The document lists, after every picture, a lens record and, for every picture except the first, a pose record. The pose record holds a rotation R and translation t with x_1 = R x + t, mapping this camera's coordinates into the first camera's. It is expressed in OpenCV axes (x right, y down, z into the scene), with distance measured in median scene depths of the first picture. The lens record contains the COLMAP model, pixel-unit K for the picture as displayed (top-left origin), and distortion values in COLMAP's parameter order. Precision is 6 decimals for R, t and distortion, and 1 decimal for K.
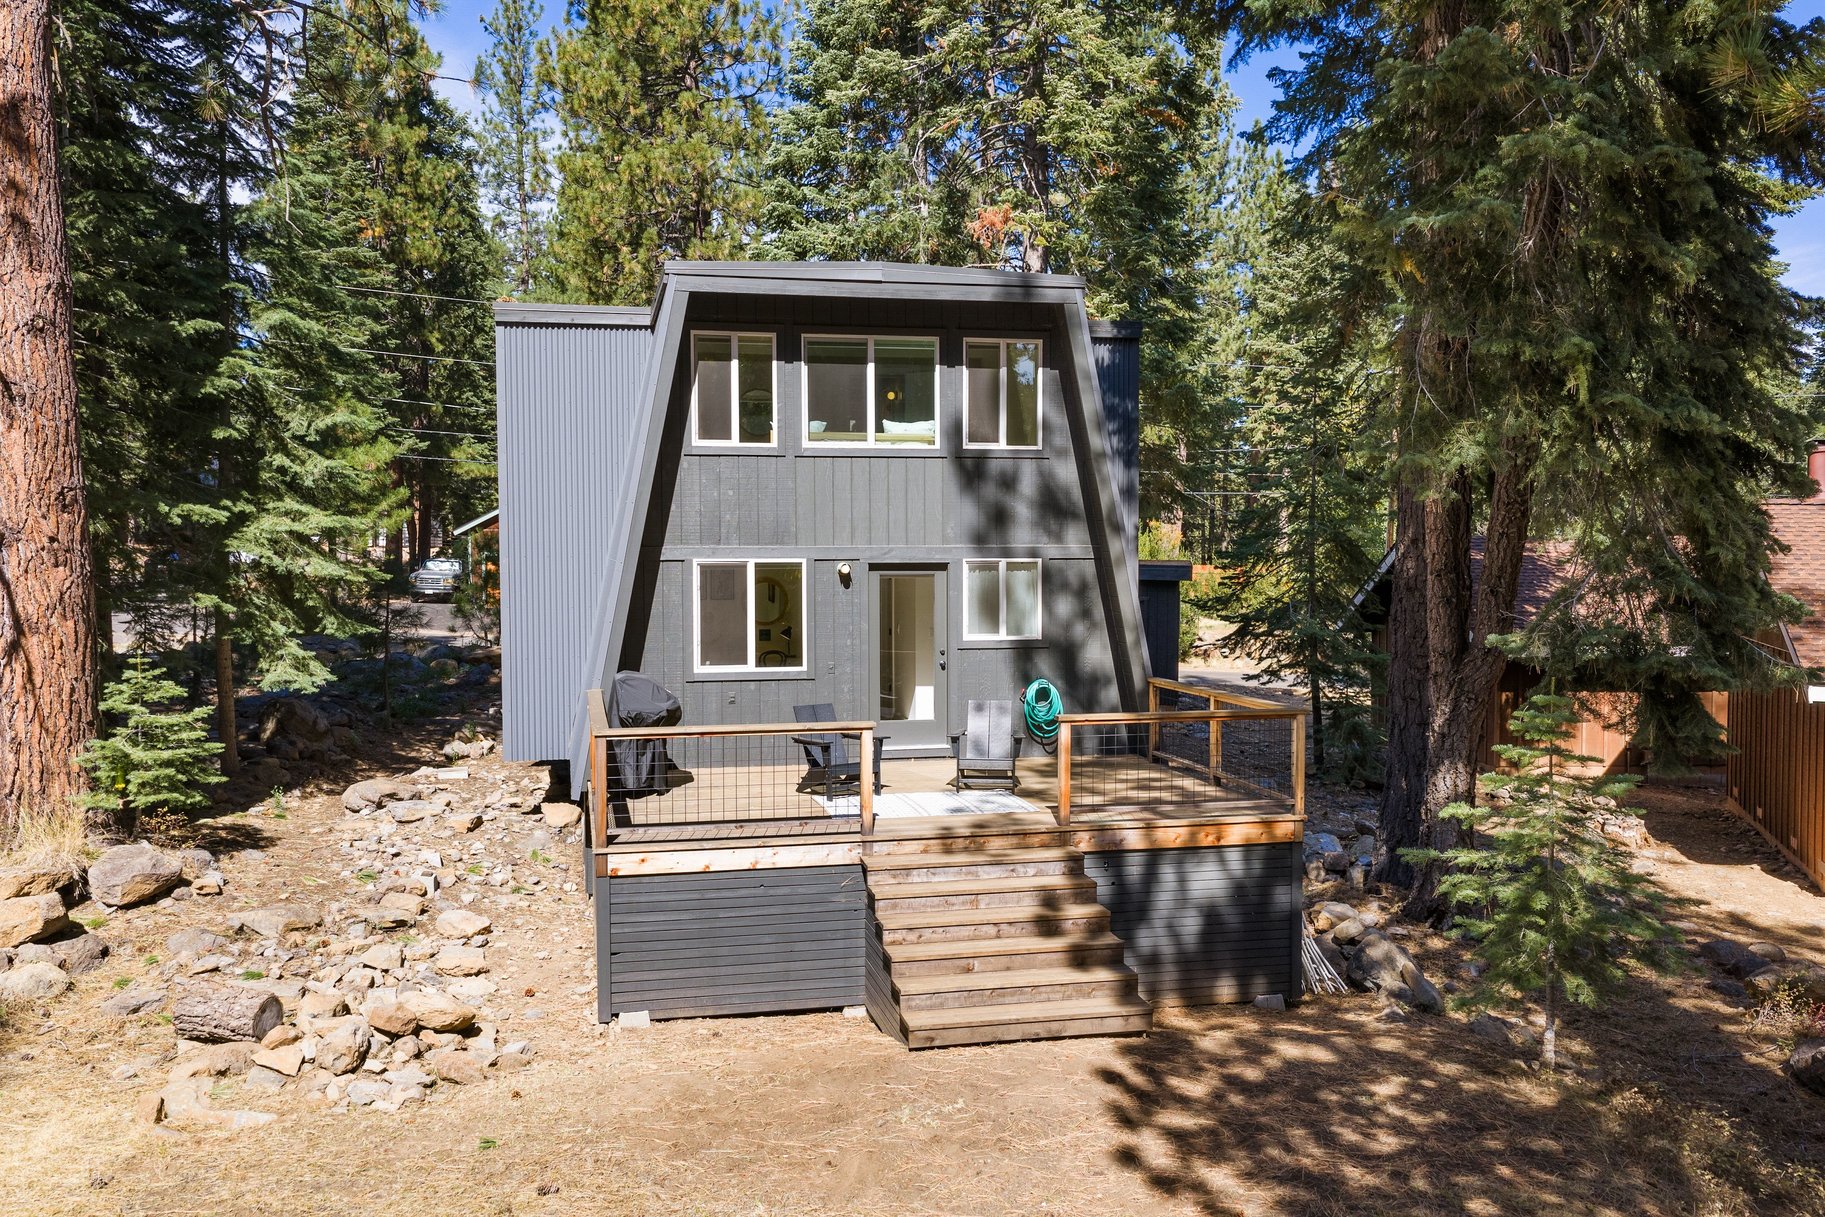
lens RADIAL K [[1505.2, 0, 913.1], [0, 1505.2, 619.1], [0, 0, 1]] dist [0.016317, -0.023877]
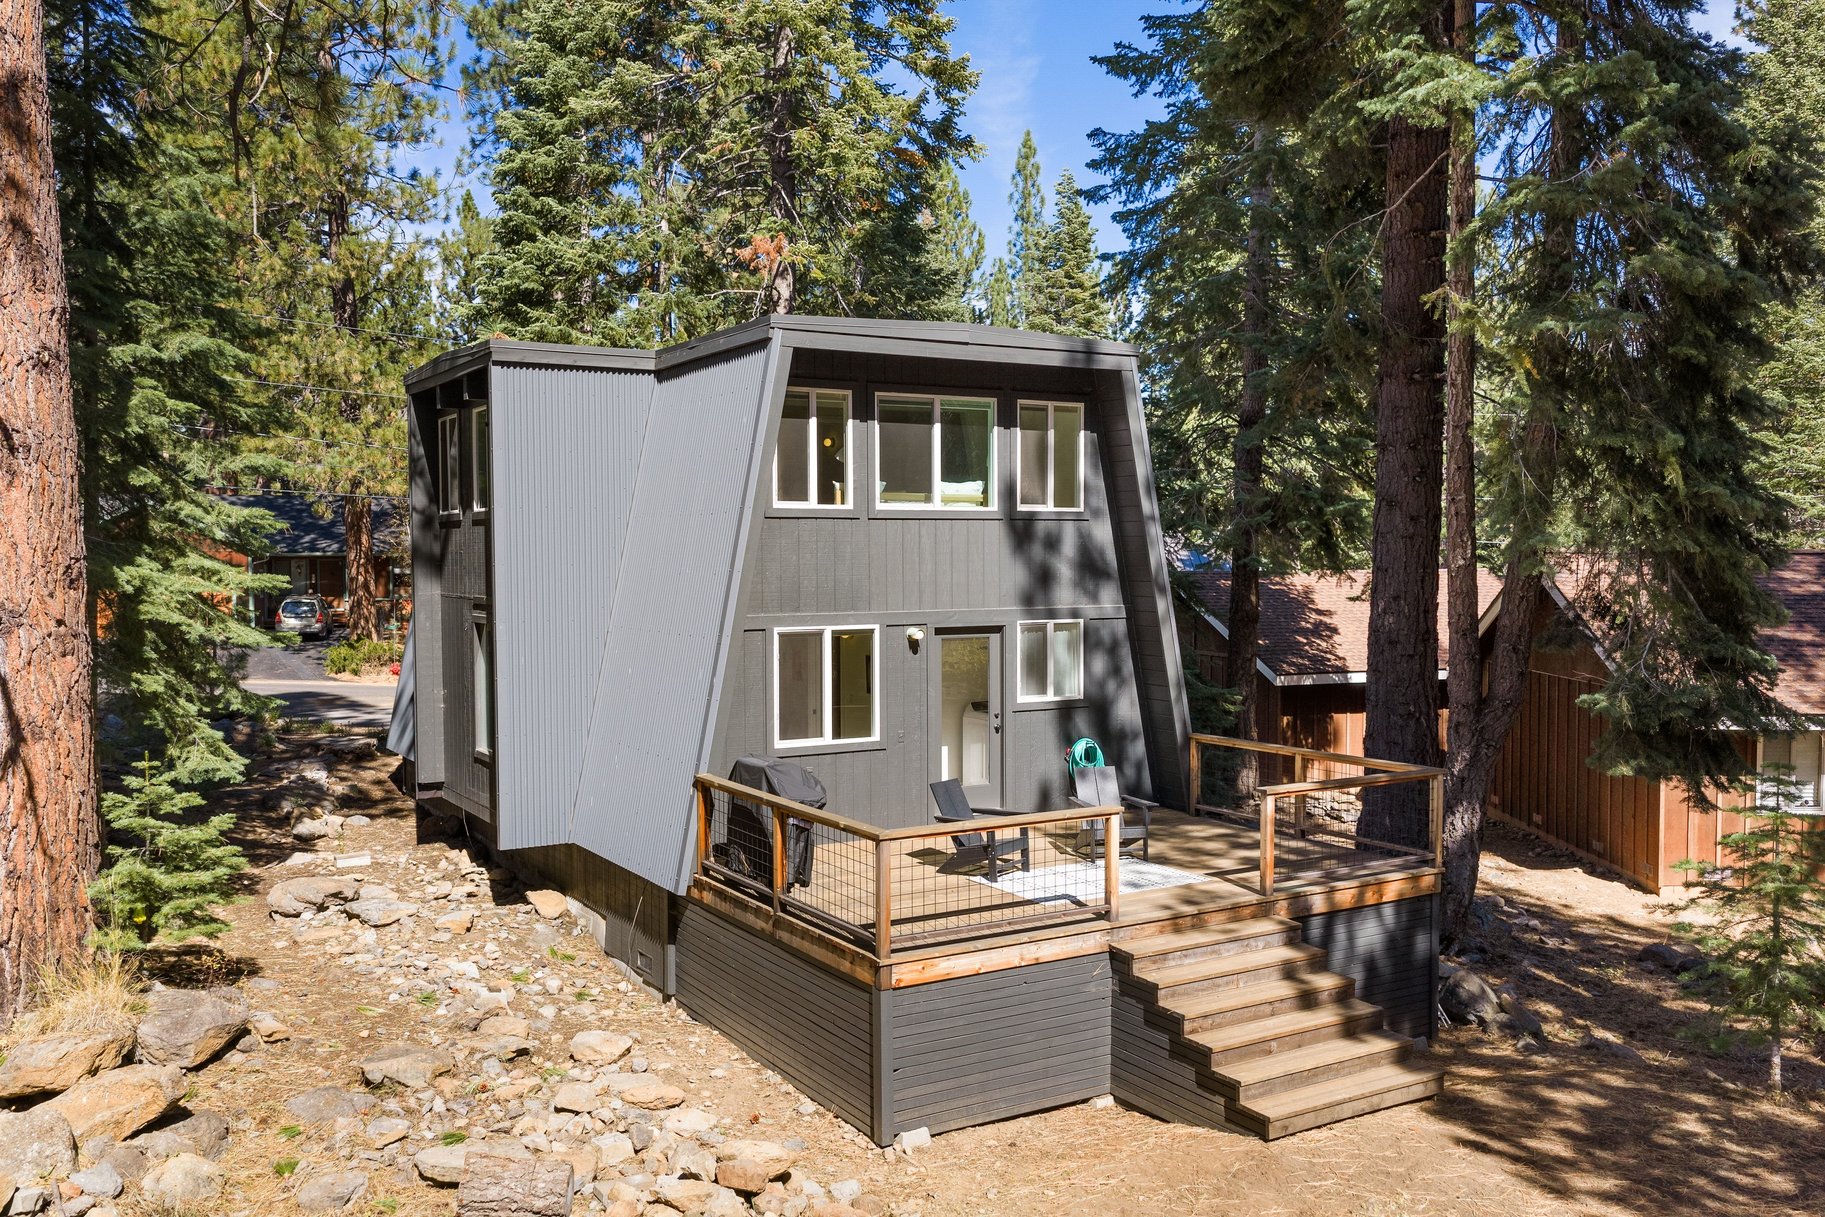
lens RADIAL K [[1505.2, 0, 913.1], [0, 1505.2, 619.1], [0, 0, 1]] dist [0.016317, -0.023877]
pose [[0.949734, -0.014699, 0.312711, -0.349080], [0.015976, 0.999871, -0.001523, -0.041554], [-0.312649, 0.006442, 0.949847, 0.077573]]
